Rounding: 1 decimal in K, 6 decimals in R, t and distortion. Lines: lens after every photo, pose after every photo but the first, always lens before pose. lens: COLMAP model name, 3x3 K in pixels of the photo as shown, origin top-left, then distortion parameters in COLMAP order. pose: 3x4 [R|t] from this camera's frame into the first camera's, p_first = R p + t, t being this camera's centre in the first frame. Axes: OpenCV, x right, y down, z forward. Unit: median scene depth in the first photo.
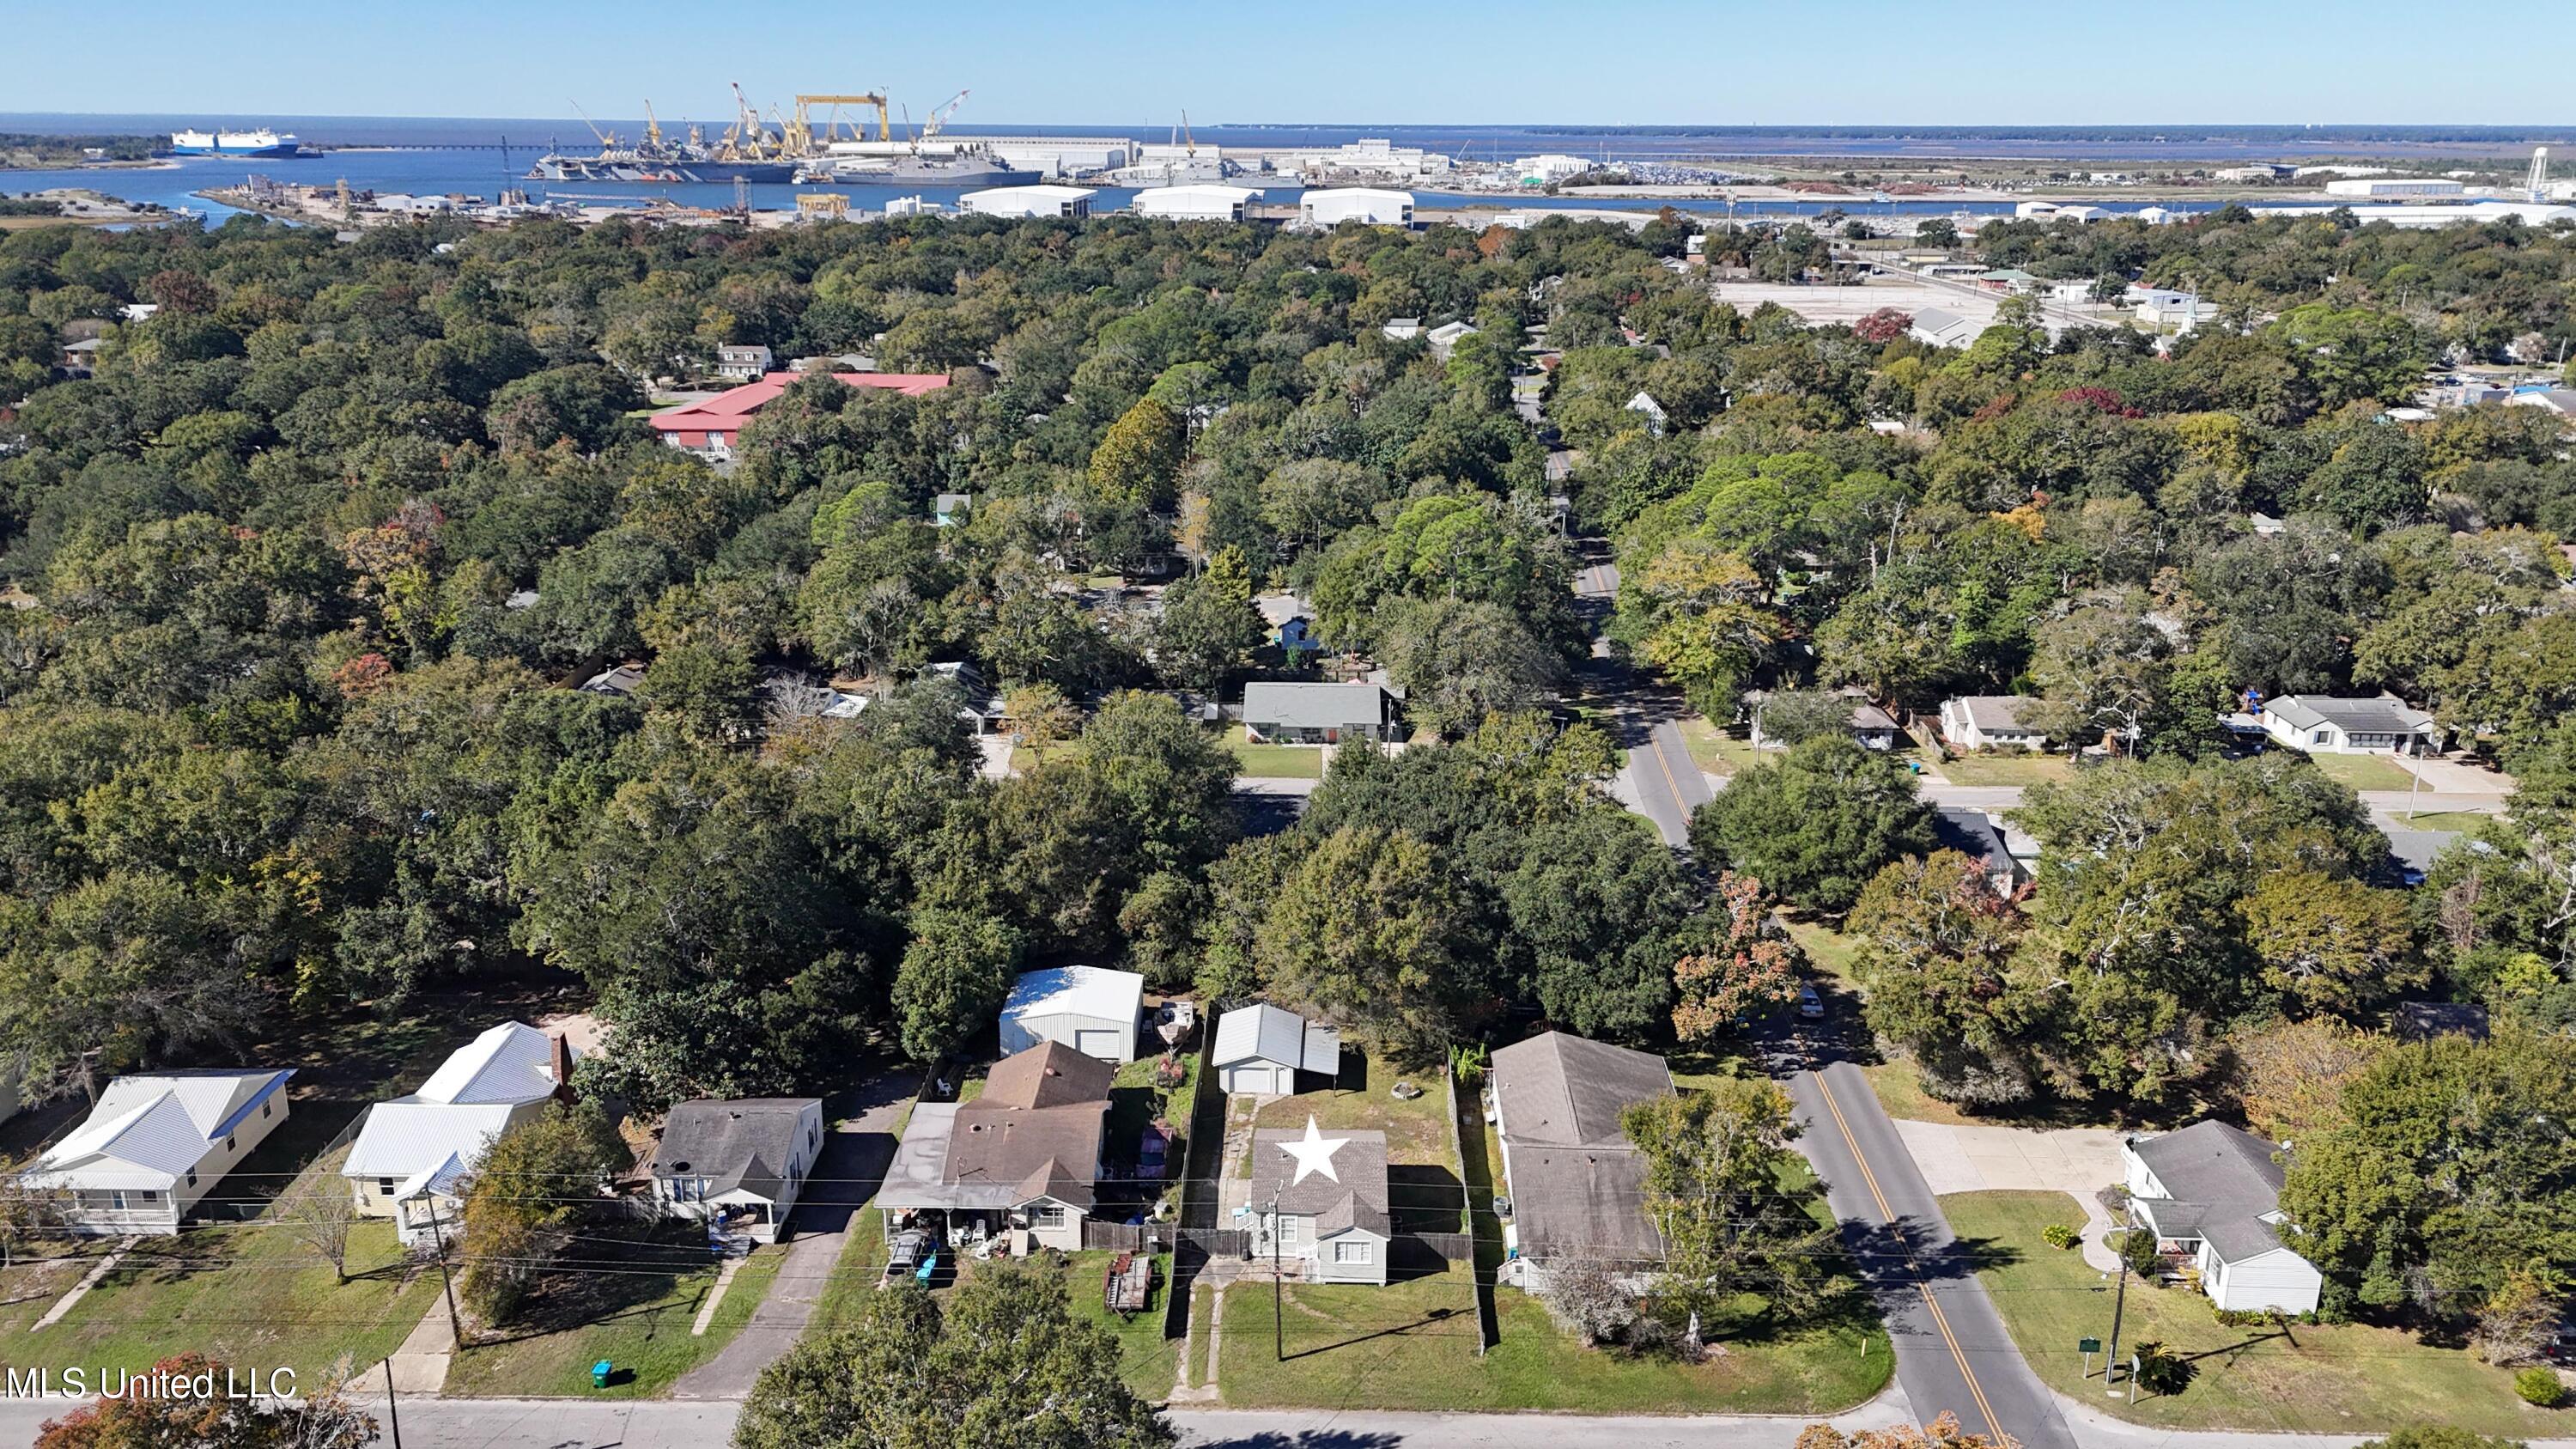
lens RADIAL K [[1886.9, 0, 1288.0], [0, 1886.9, 724.5], [0, 0, 1]] dist [0.080132, -0.086364]
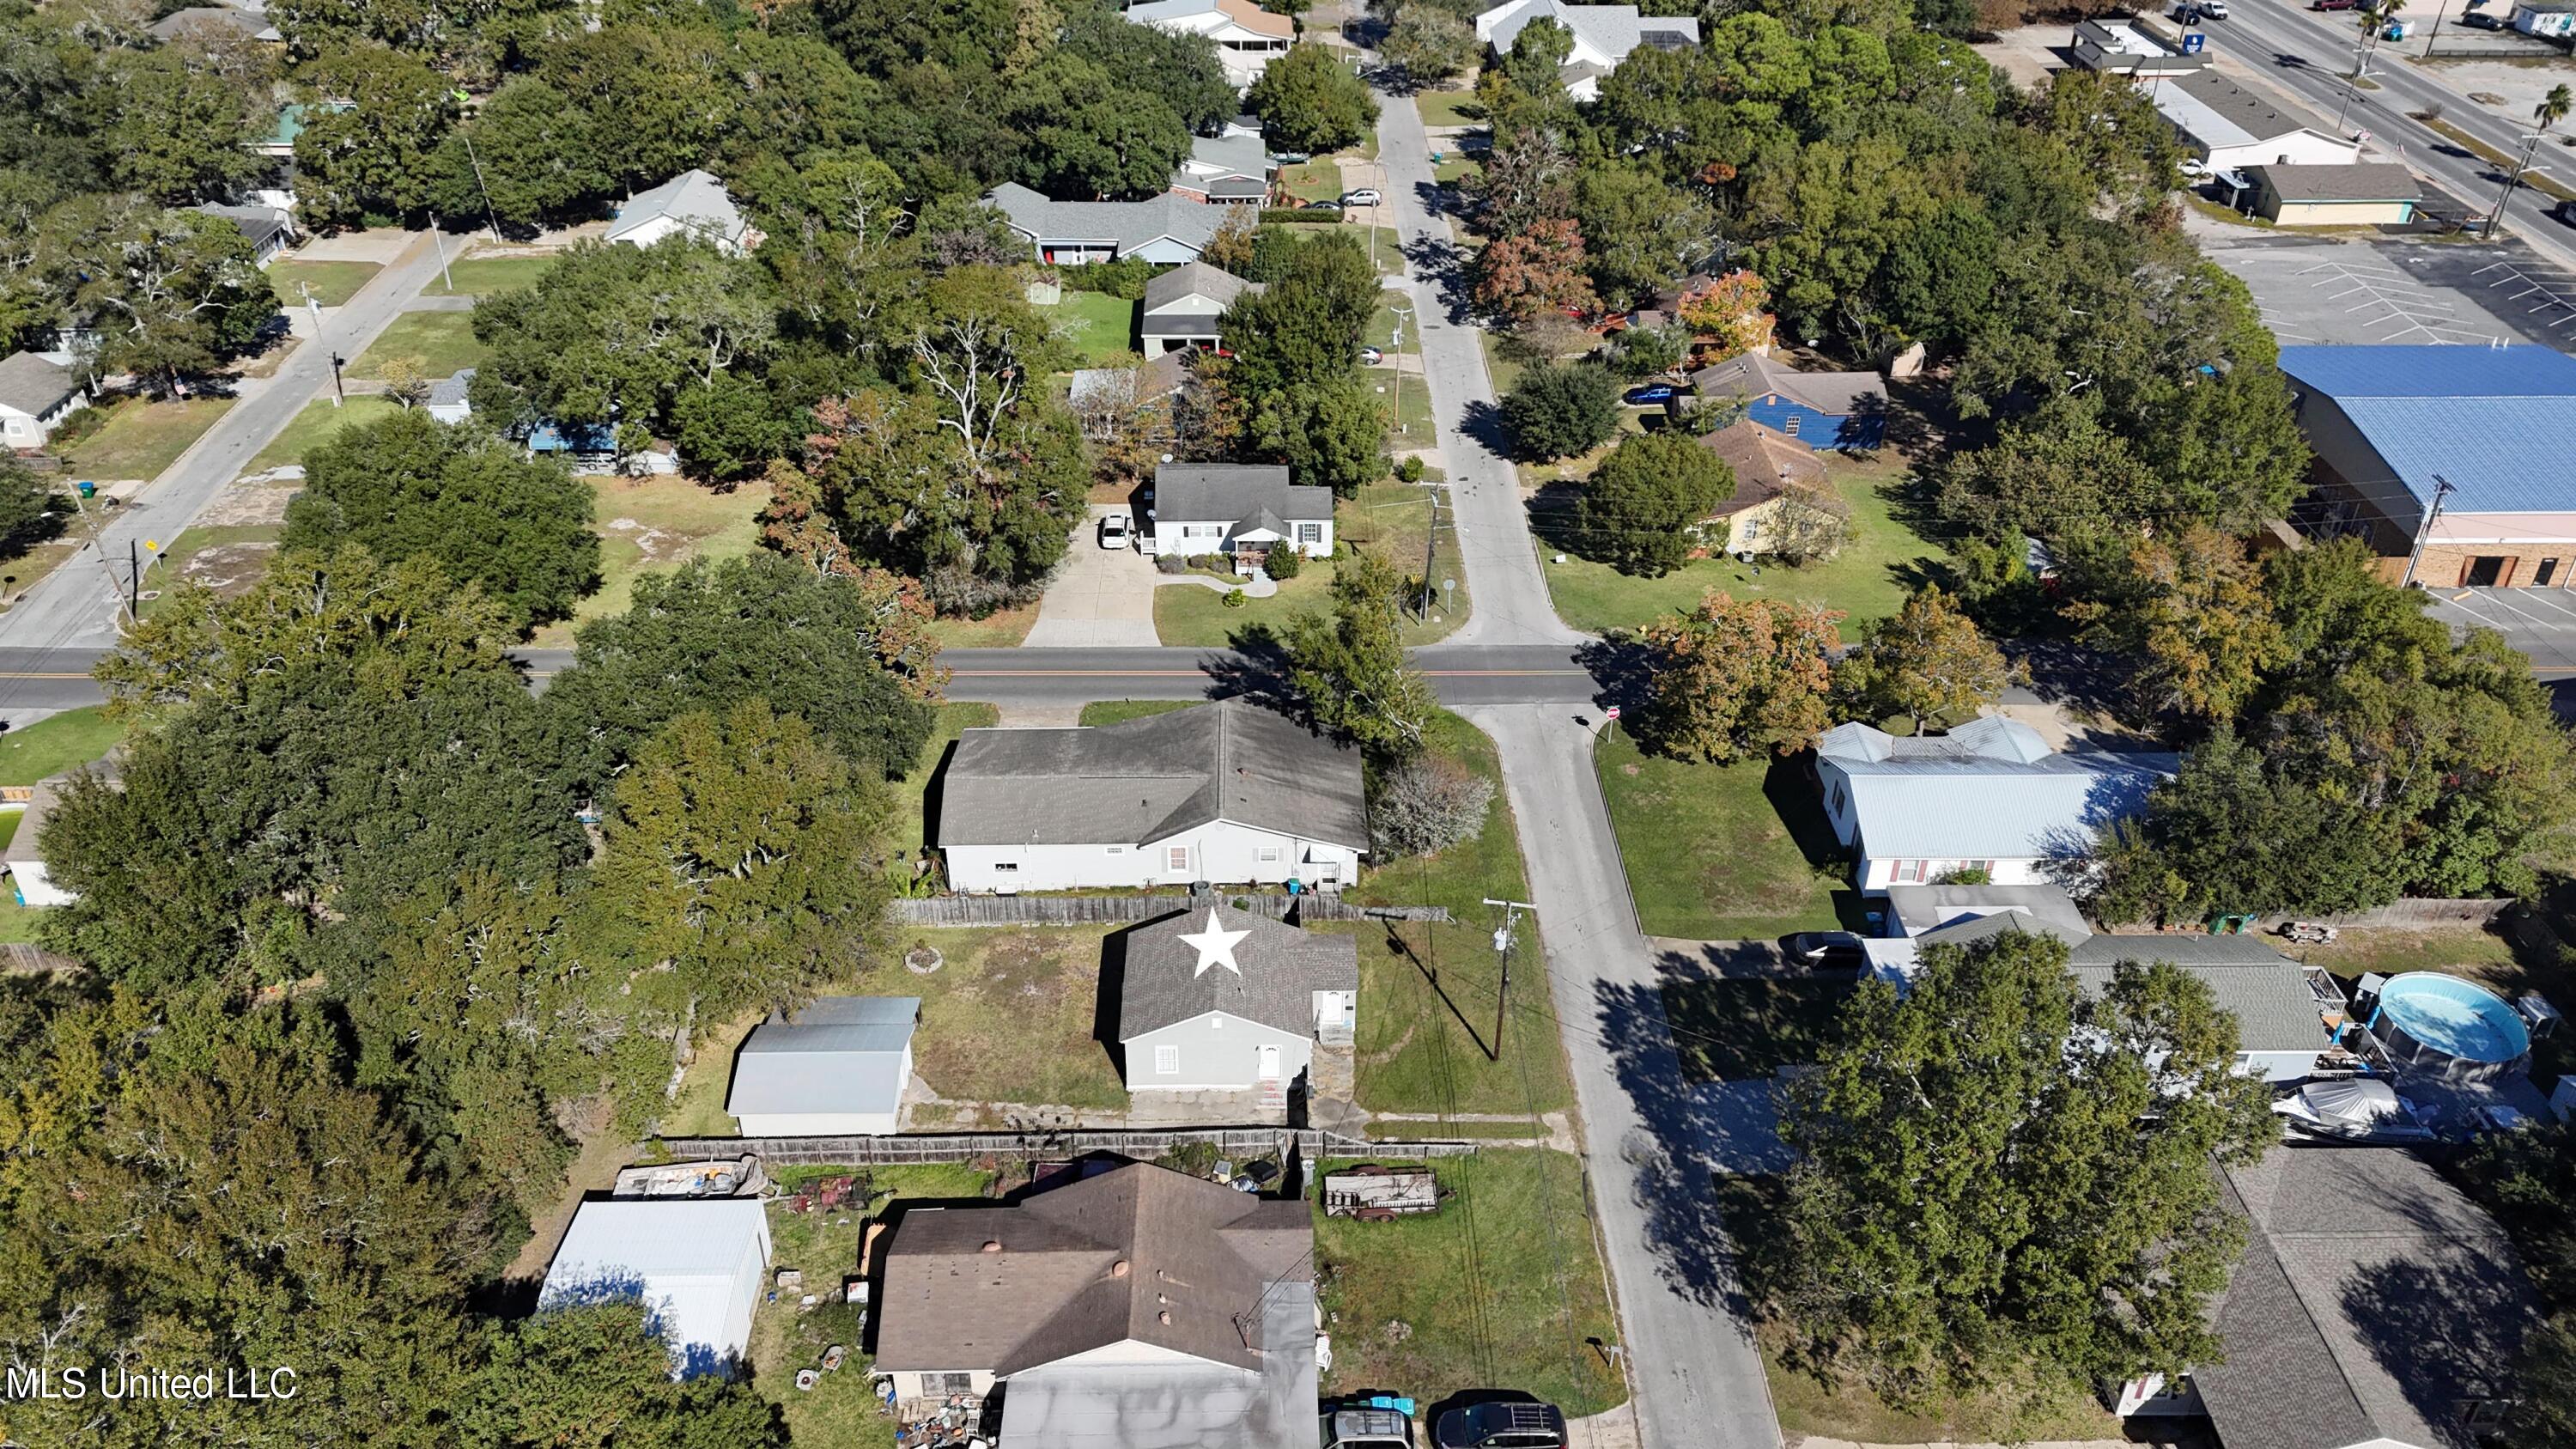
lens RADIAL K [[1895.3, 0, 1263.1], [0, 1895.3, 728.4], [0, 0, 1]] dist [0.070288, -0.000545]
pose [[-0.038715, -0.555234, 0.830793, -0.349965], [0.299769, 0.786668, 0.539714, -0.168150], [-0.953226, 0.269942, 0.135986, 0.485834]]
